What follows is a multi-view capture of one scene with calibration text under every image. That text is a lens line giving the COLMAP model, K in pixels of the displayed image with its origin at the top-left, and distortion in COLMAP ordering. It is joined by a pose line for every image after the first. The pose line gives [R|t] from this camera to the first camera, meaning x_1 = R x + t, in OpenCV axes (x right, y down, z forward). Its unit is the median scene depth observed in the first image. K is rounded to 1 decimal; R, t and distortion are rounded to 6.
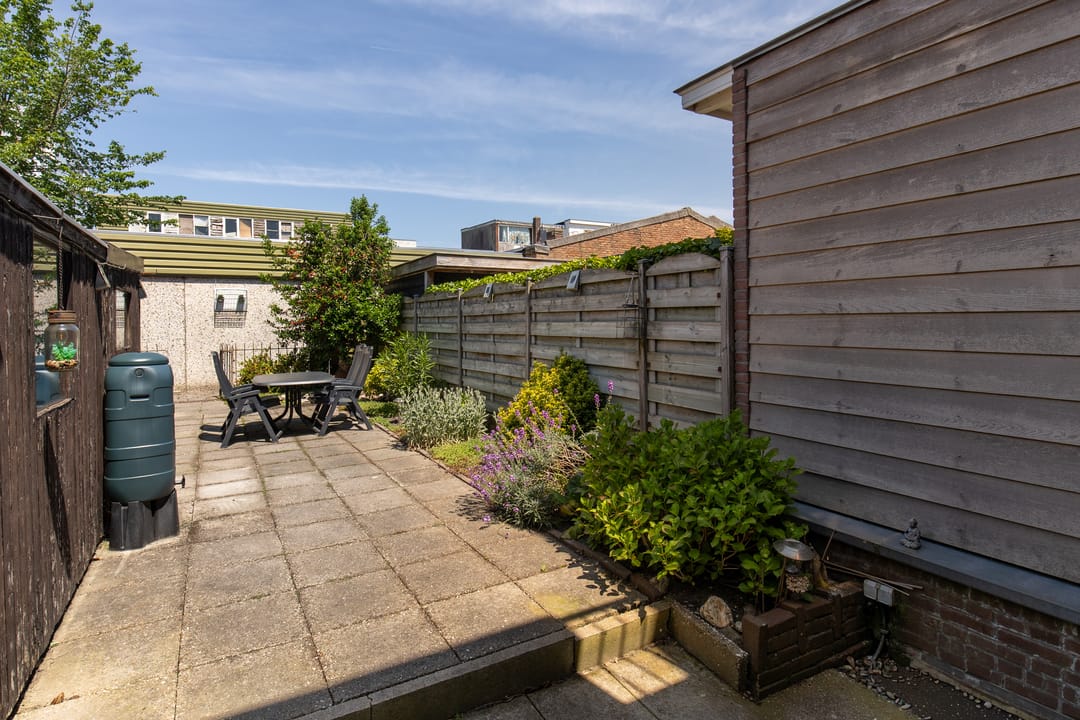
lens RADIAL K [[566.5, 0, 516.8], [0, 566.5, 333.4], [0, 0, 1]] dist [0.013678, -0.001803]
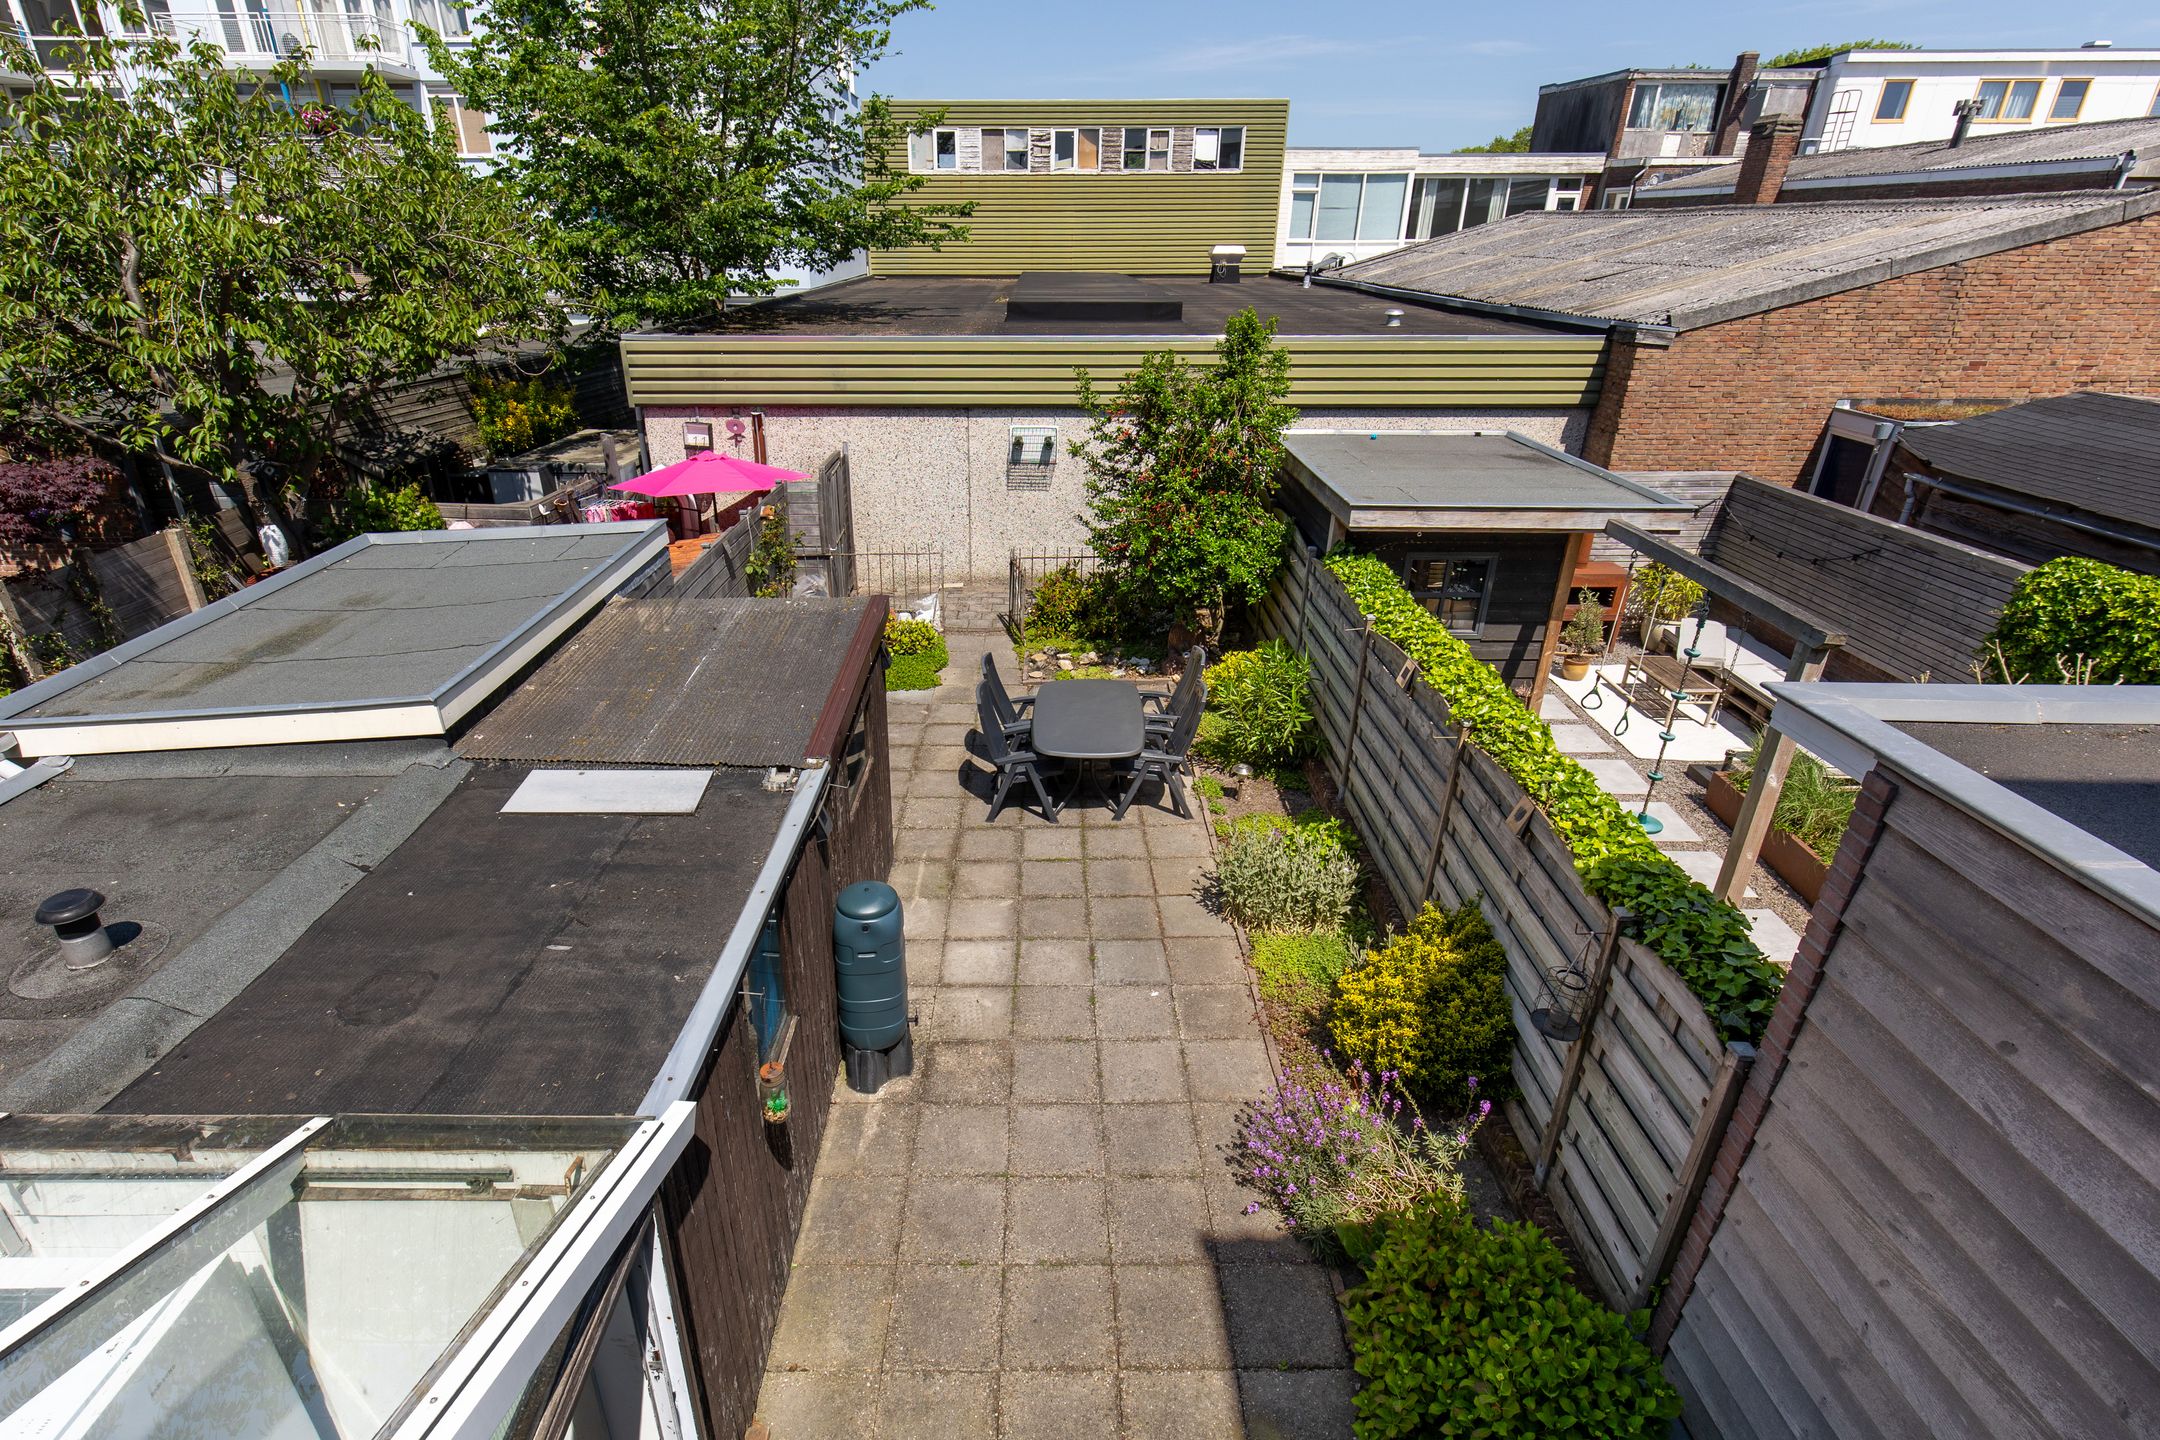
lens RADIAL K [[1020.6, 0, 1035.8], [0, 1020.6, 743.3], [0, 0, 1]] dist [0.005231, -0.000441]
pose [[0.877013, 0.222233, -0.425983, 0.063918], [-0.022235, 0.904424, 0.426056, -0.383657], [0.479953, -0.364185, 0.798132, 0.010894]]
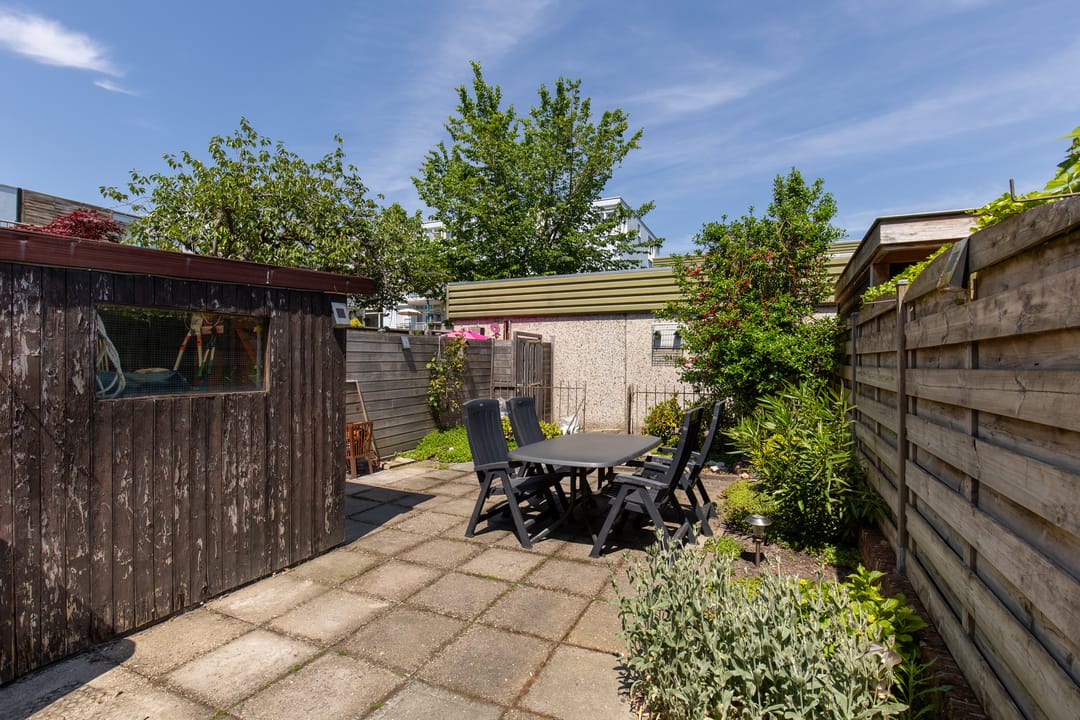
lens RADIAL K [[495.6, 0, 541.7], [0, 495.6, 359.2], [0, 0, 1]] dist [0.001227, 0.000406]
pose [[0.591622, 0.008194, -0.806174, 0.030587], [-0.025928, 0.999624, -0.008868, -0.014659], [0.805798, 0.026149, 0.591612, 0.593825]]
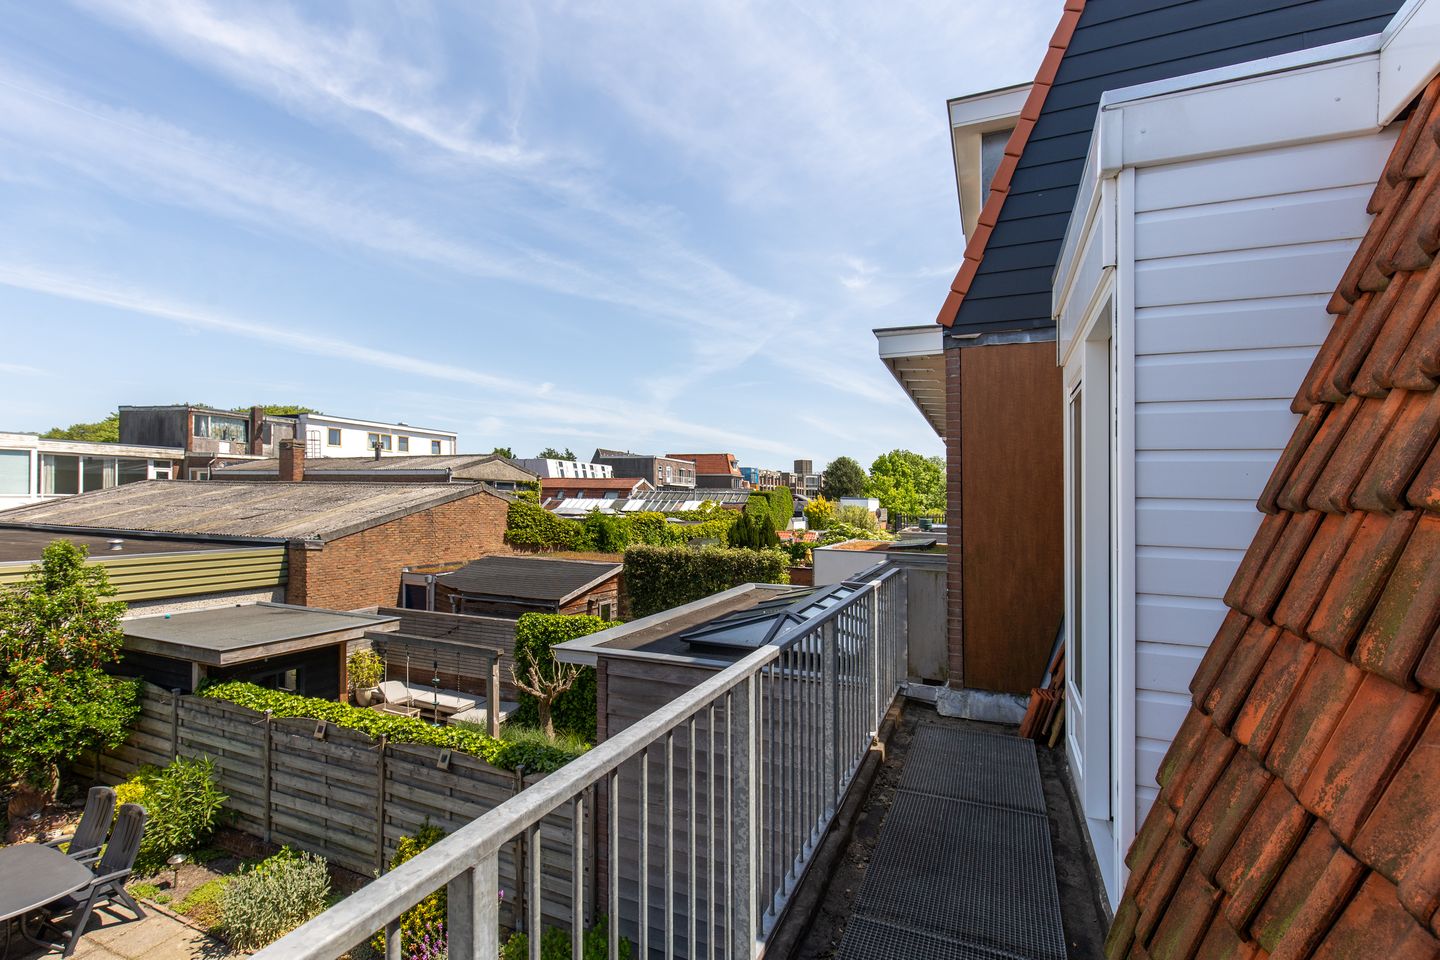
lens RADIAL K [[660.8, 0, 687.8], [0, 660.8, 507.7], [0, 0, 1]] dist [0.001227, 0.000406]
pose [[0.799752, 0.014504, 0.600155, -0.201116], [-0.004927, 0.999833, -0.017597, -0.378497], [-0.600310, 0.011116, 0.799690, -0.207556]]
